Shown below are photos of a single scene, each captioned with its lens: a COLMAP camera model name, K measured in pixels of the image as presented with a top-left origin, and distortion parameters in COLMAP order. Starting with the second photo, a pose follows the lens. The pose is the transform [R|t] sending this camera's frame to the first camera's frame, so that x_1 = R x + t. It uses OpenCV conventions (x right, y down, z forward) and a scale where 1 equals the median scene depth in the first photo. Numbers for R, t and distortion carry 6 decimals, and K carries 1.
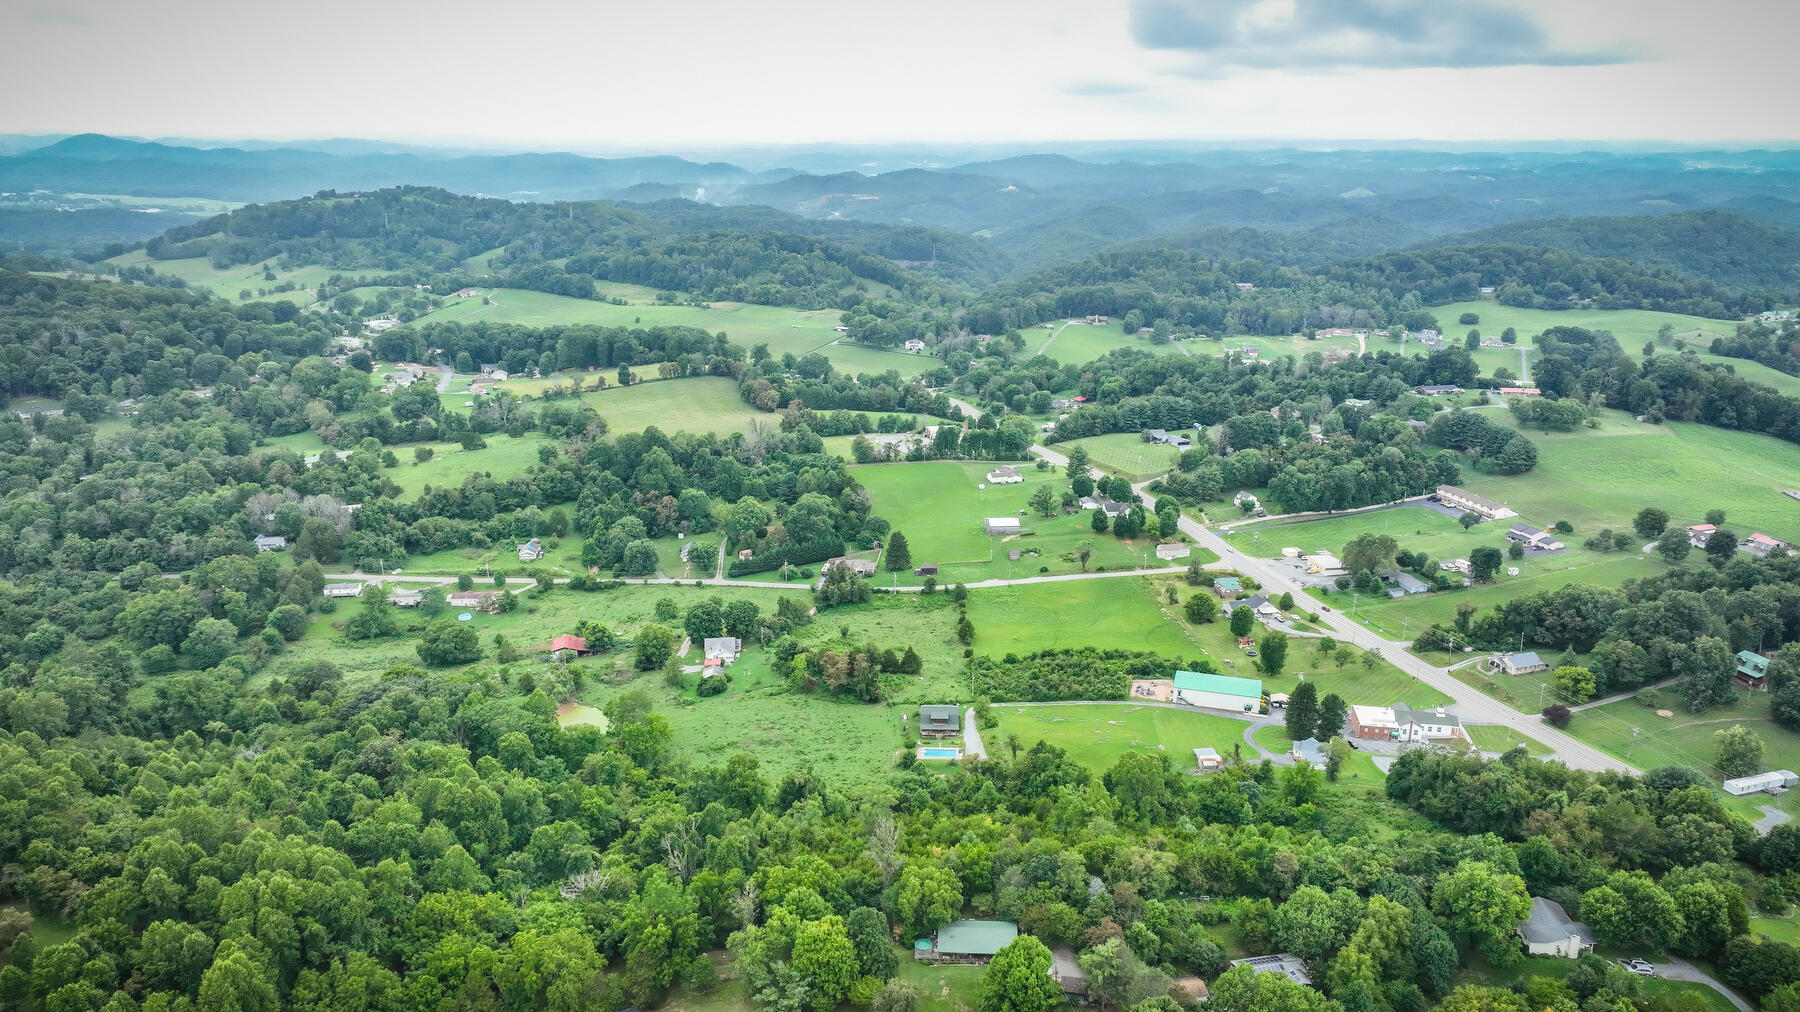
lens RADIAL K [[1280.5, 0, 901.8], [0, 1280.5, 506.2], [0, 0, 1]] dist [-0.000334, 0.018148]
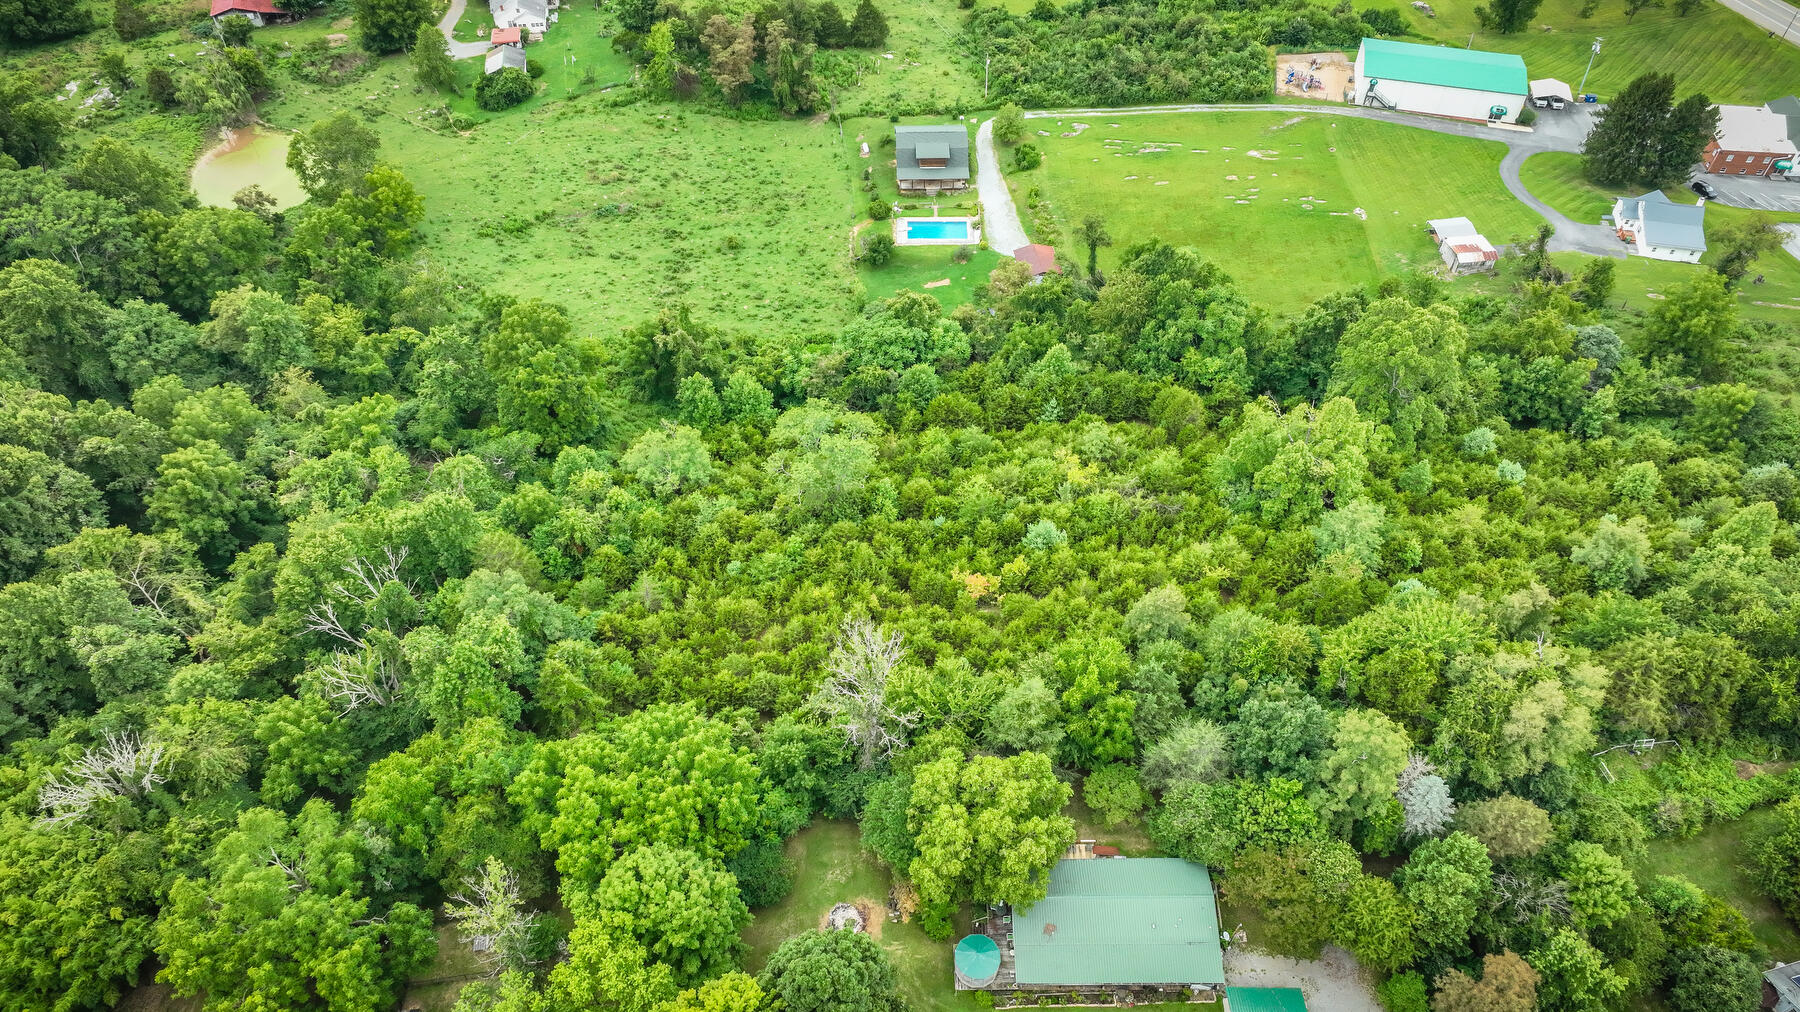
lens RADIAL K [[1280.5, 0, 908.2], [0, 1280.5, 503.6], [0, 0, 1]] dist [-0.000334, 0.018148]
pose [[0.998169, -0.043097, 0.042454, -0.008964], [0.015136, 0.857369, 0.514480, 0.015539], [-0.058571, -0.512895, 0.856451, 0.455452]]
